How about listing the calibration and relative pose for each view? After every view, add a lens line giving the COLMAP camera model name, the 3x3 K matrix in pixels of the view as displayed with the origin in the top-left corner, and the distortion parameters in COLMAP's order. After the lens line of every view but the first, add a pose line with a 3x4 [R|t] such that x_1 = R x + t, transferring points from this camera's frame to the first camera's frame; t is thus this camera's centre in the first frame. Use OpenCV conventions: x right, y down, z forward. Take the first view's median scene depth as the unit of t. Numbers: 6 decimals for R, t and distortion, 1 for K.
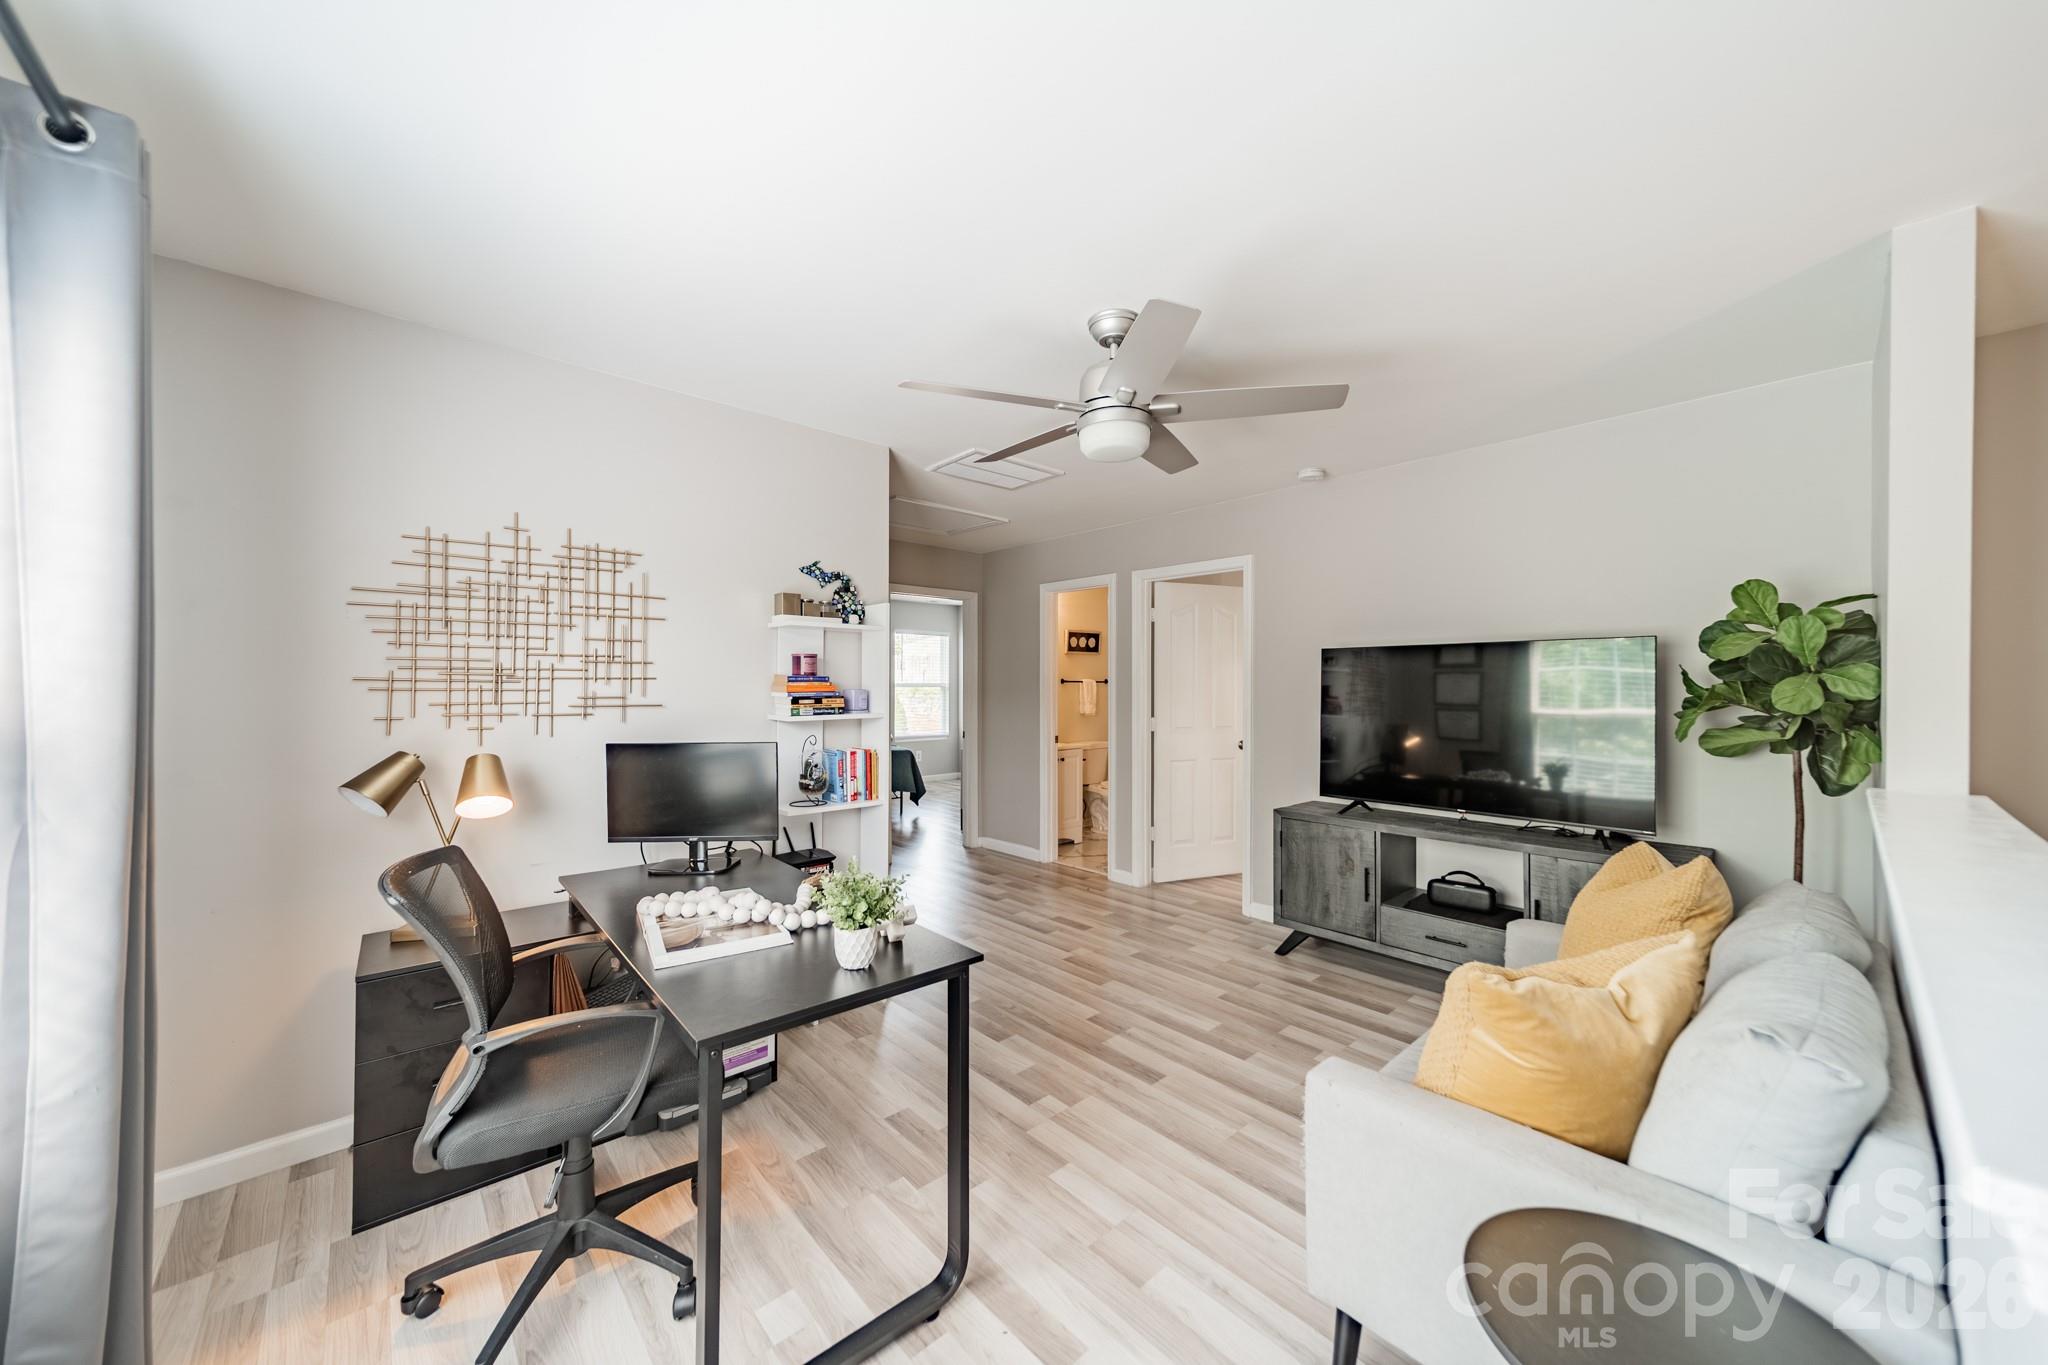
lens RADIAL K [[723.5, 0, 1027.6], [0, 723.5, 683.6], [0, 0, 1]] dist [0.008540, -0.000016]
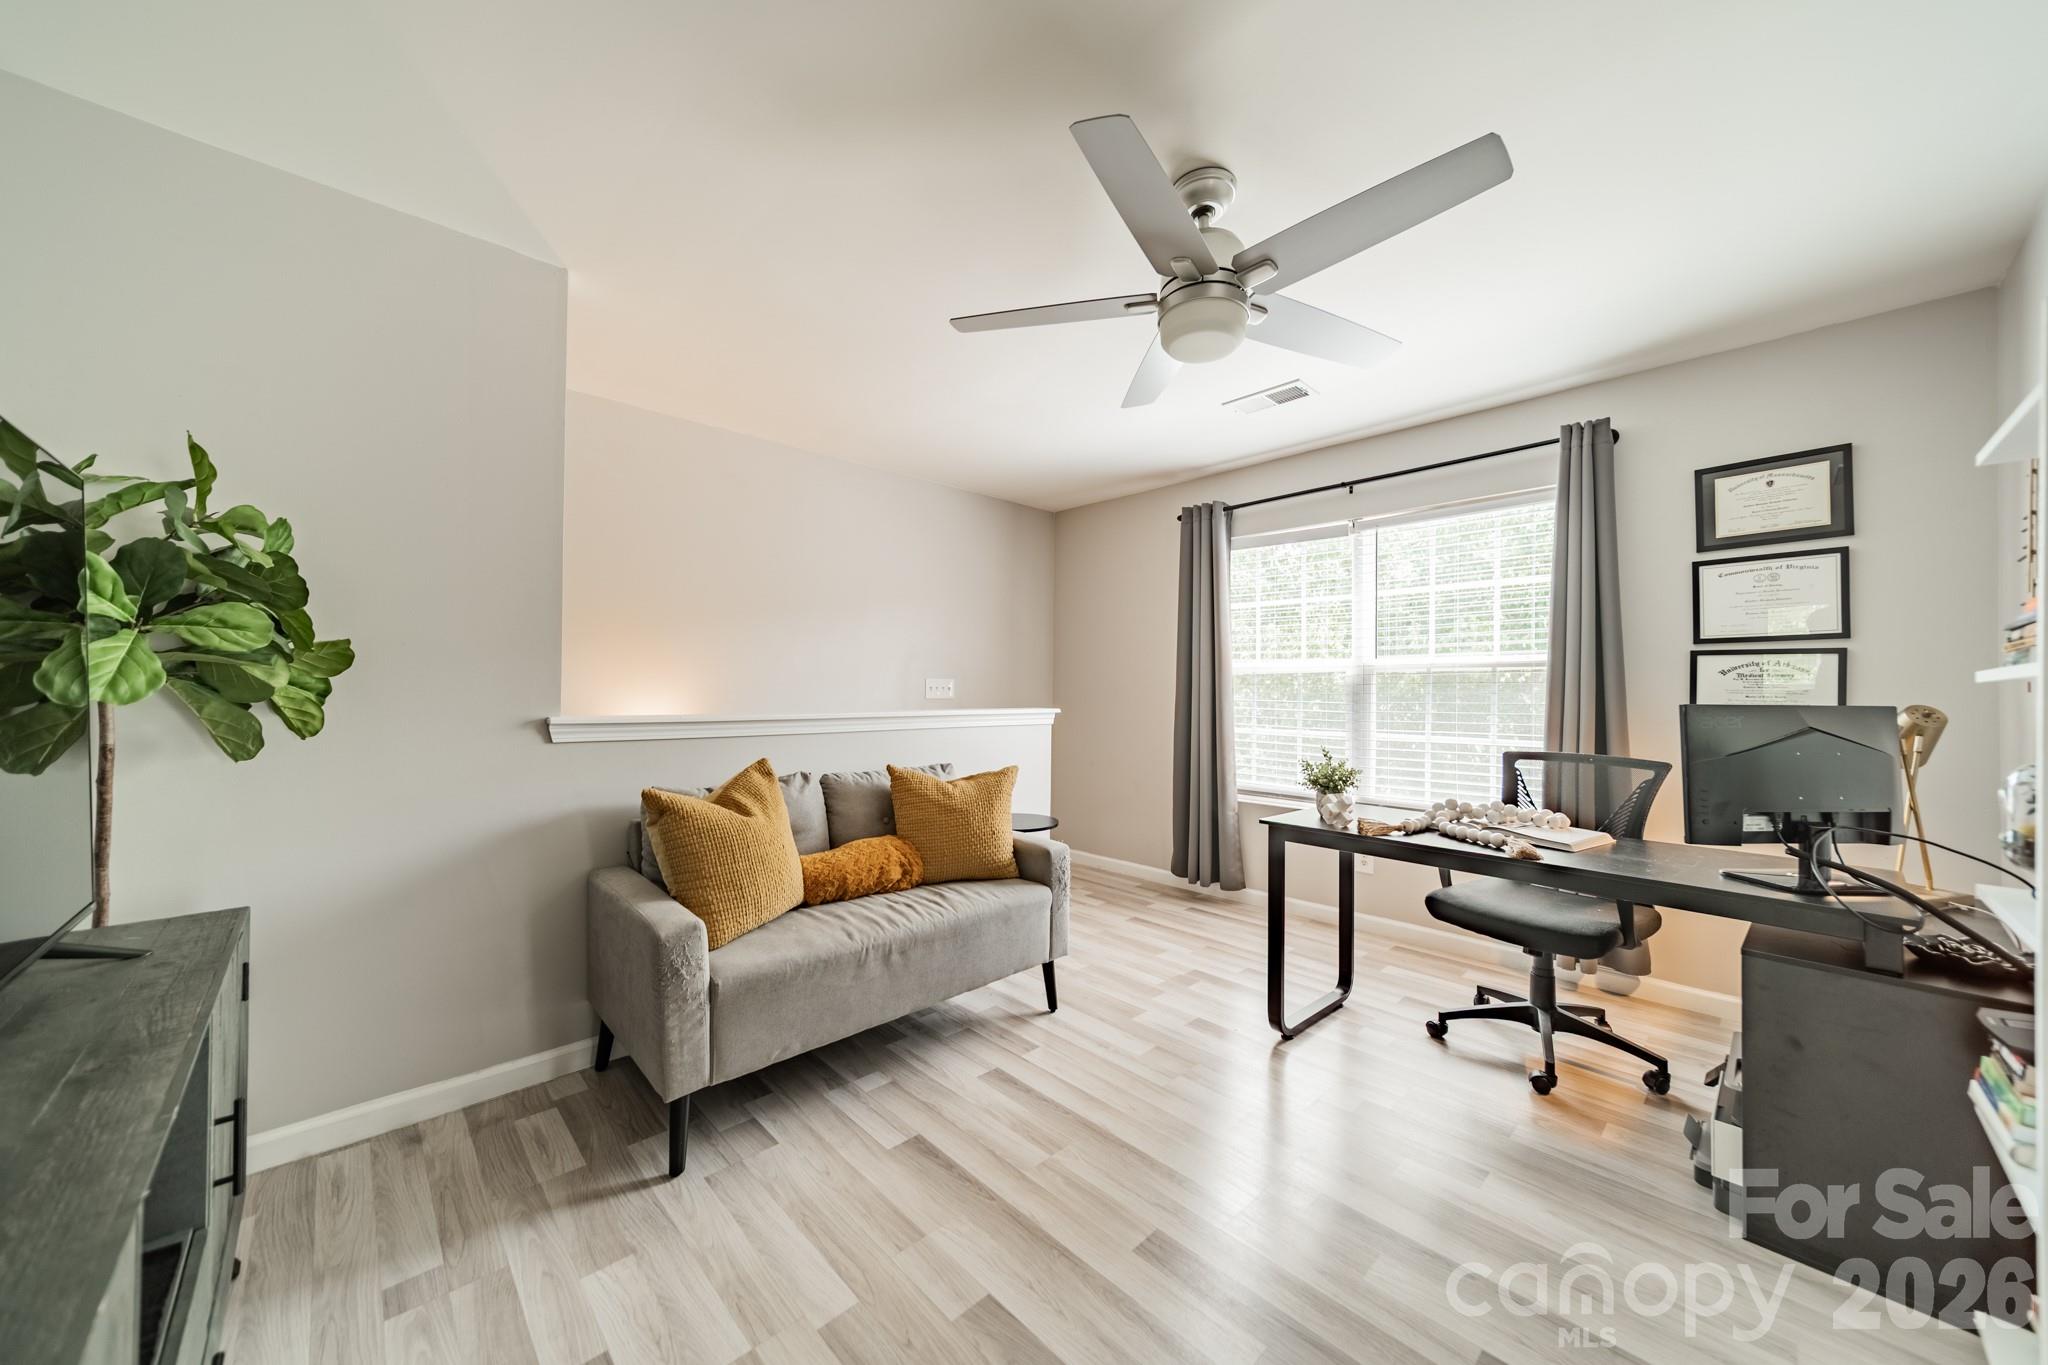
lens RADIAL K [[726.3, 0, 1024.9], [0, 726.3, 690.7], [0, 0, 1]] dist [0.001742, 0.000029]
pose [[-0.999816, -0.006721, -0.017943, 0.295917], [-0.006675, 0.999974, -0.002609, 0.069501], [0.017960, -0.002488, -0.999836, 1.610962]]
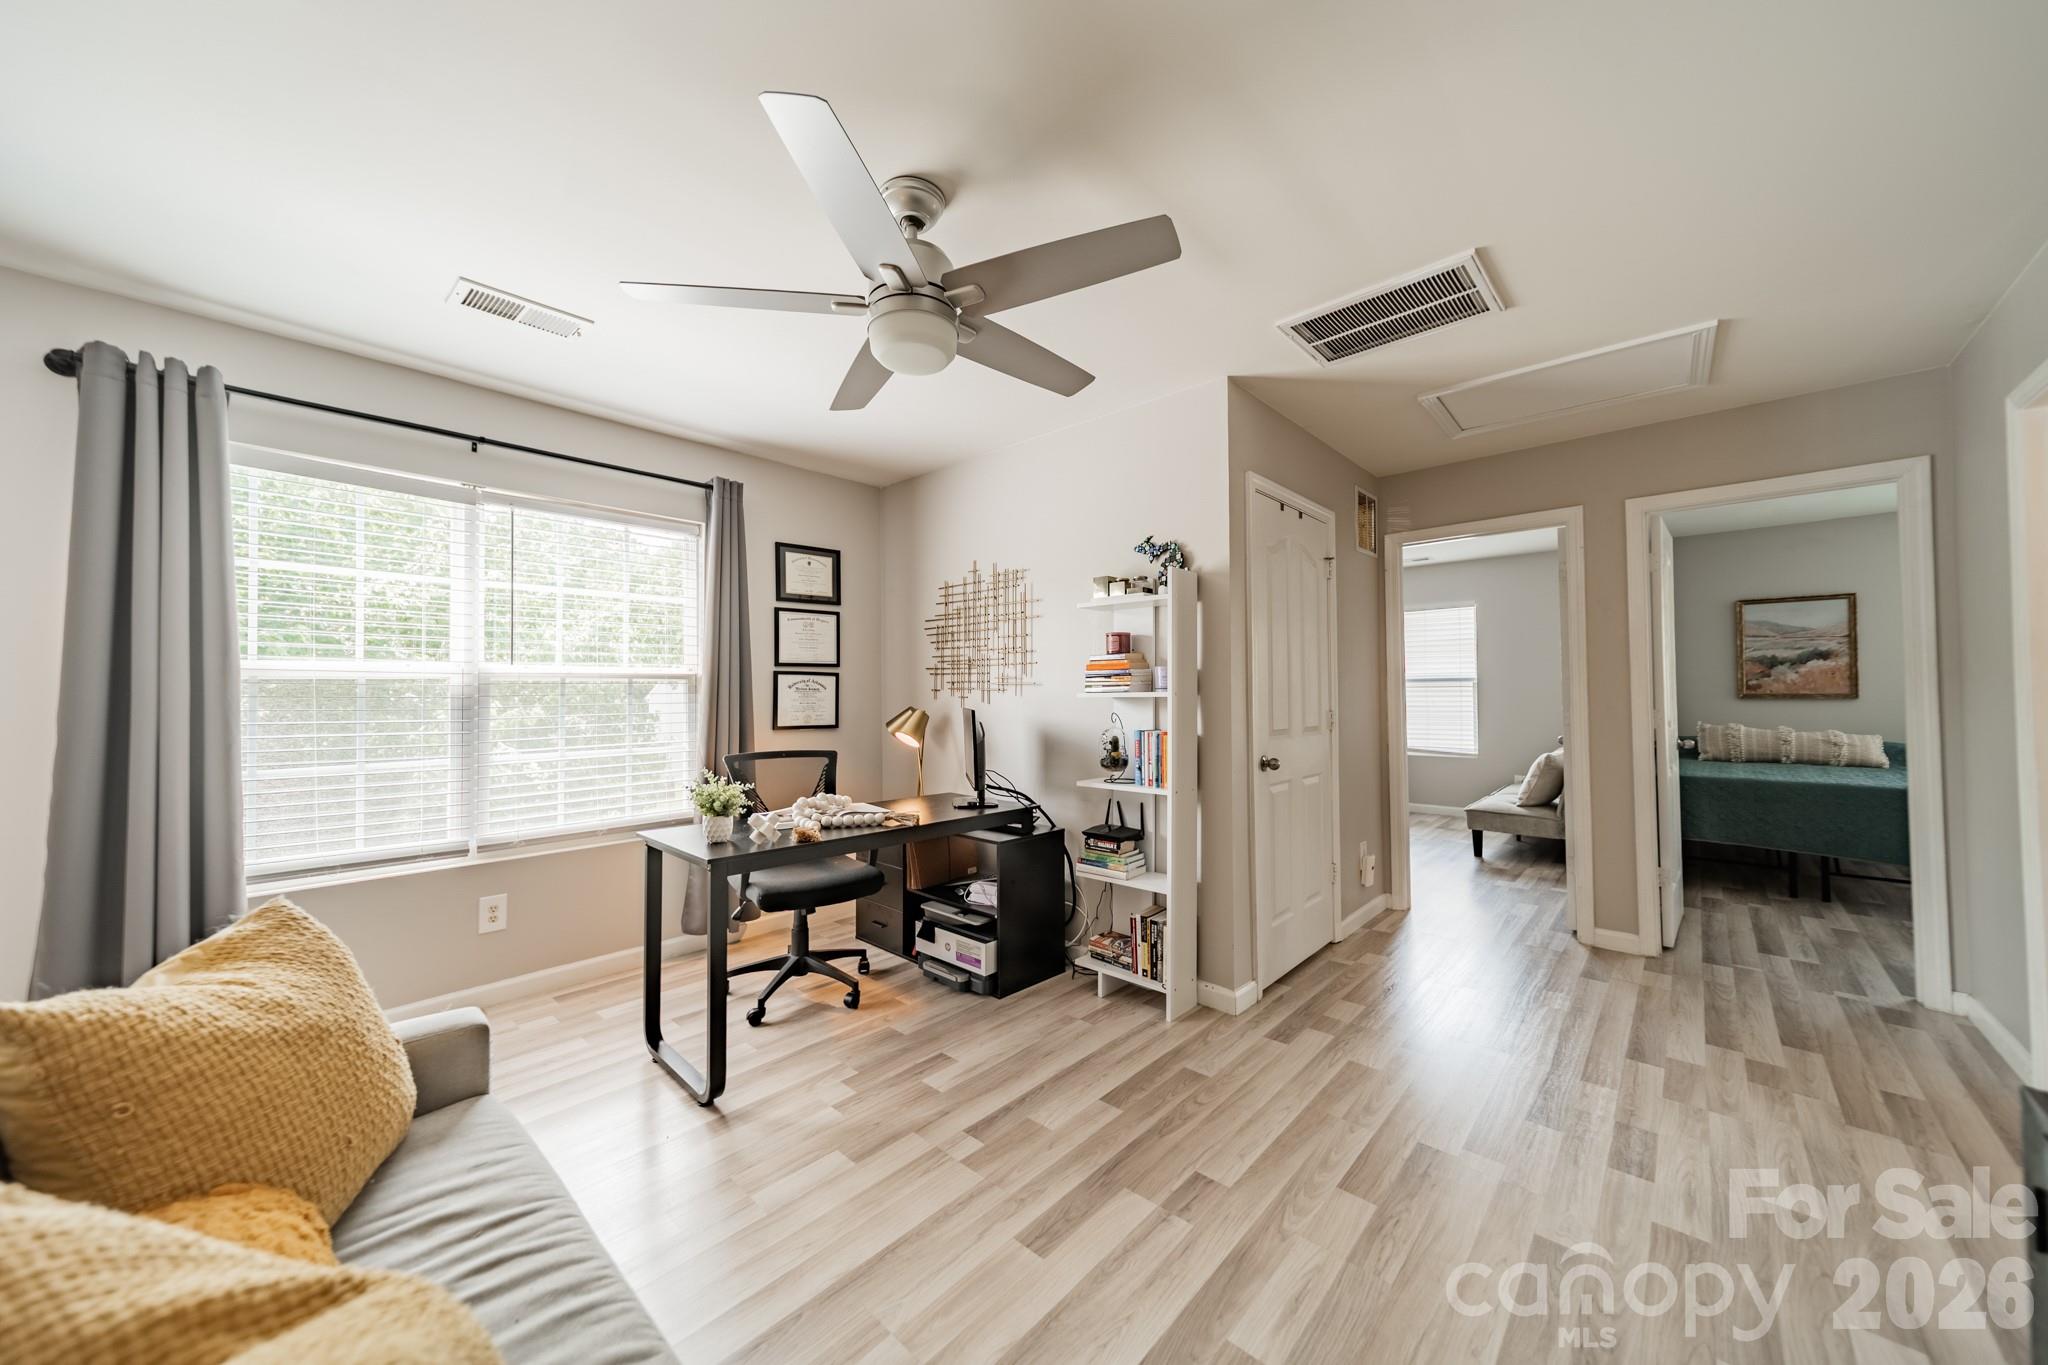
lens RADIAL K [[723.5, 0, 1027.6], [0, 723.5, 683.6], [0, 0, 1]] dist [0.008540, -0.000016]
pose [[0.090430, -0.013299, -0.995814, 0.824295], [0.006786, 0.999896, -0.012737, 0.049578], [0.995880, -0.005606, 0.090511, 0.929610]]
